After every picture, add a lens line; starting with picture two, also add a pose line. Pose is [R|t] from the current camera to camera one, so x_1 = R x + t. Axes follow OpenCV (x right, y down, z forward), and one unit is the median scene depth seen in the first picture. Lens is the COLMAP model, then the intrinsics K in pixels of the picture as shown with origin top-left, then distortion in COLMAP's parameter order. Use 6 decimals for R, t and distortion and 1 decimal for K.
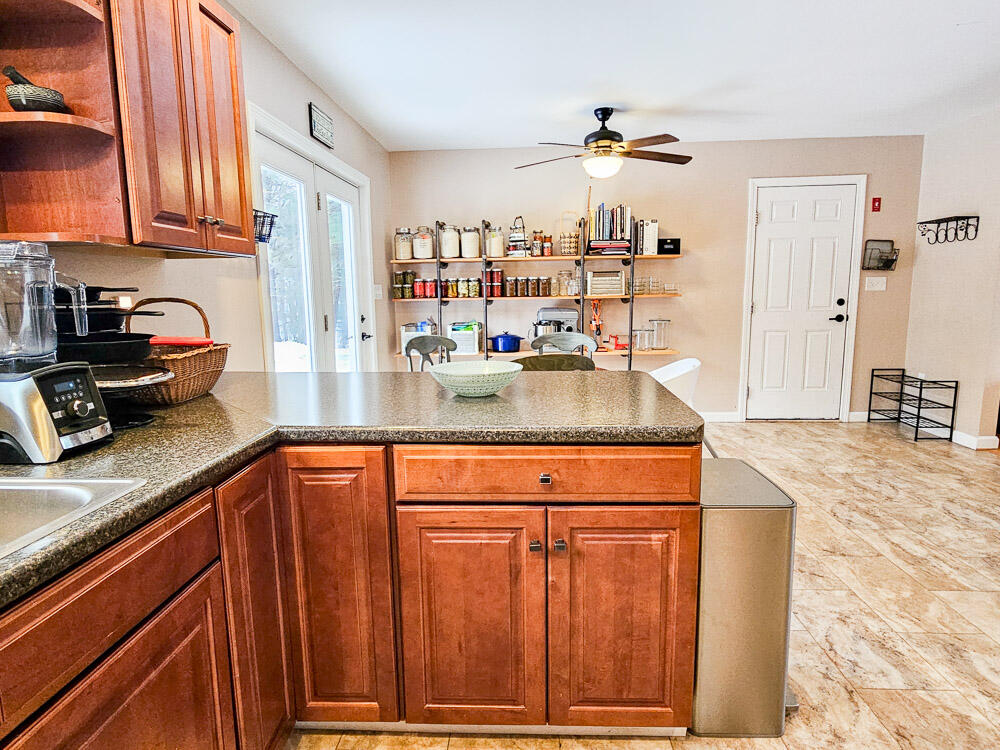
lens RADIAL K [[586.0, 0, 496.5], [0, 586.0, 376.1], [0, 0, 1]] dist [-0.001187, -0.000860]
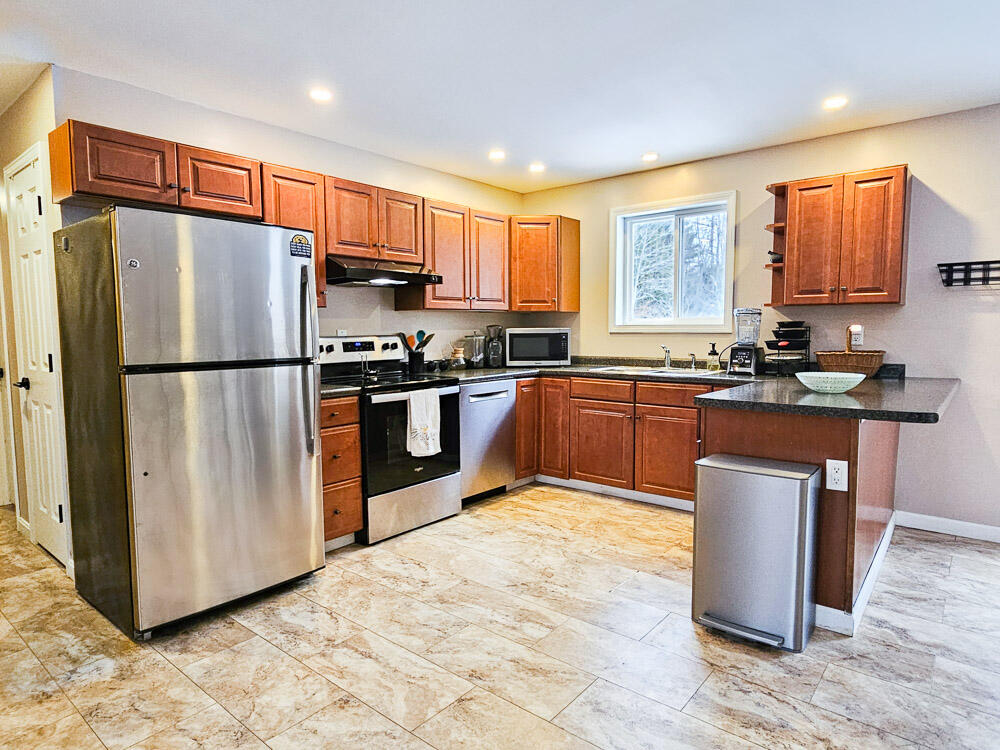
lens RADIAL K [[586.0, 0, 496.5], [0, 586.0, 376.1], [0, 0, 1]] dist [-0.001187, -0.000860]
pose [[-0.599691, 0.085995, -0.795597, 0.649902], [-0.103855, 0.977437, 0.183932, -0.077107], [0.793464, 0.192929, -0.577229, 0.451691]]
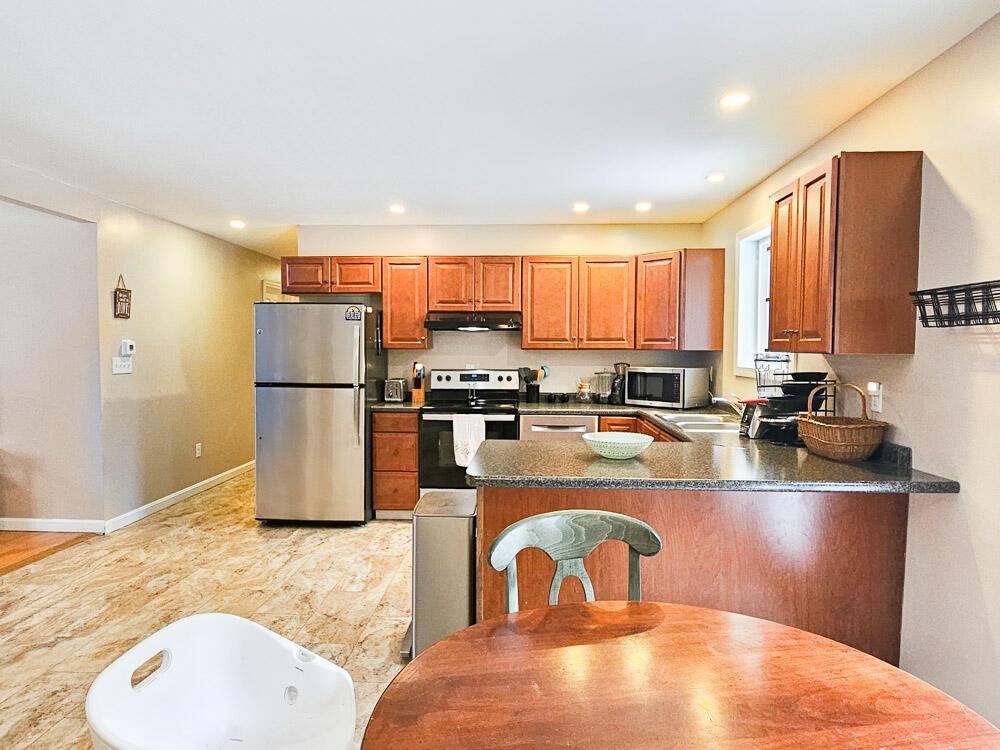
lens RADIAL K [[610.4, 0, 495.5], [0, 610.4, 376.6], [0, 0, 1]] dist [-0.001288, -0.000154]
pose [[-0.999912, 0.010720, -0.007792, 0.096322], [0.008976, 0.980382, 0.196902, -0.163250], [0.009749, 0.196814, -0.980392, 0.888445]]
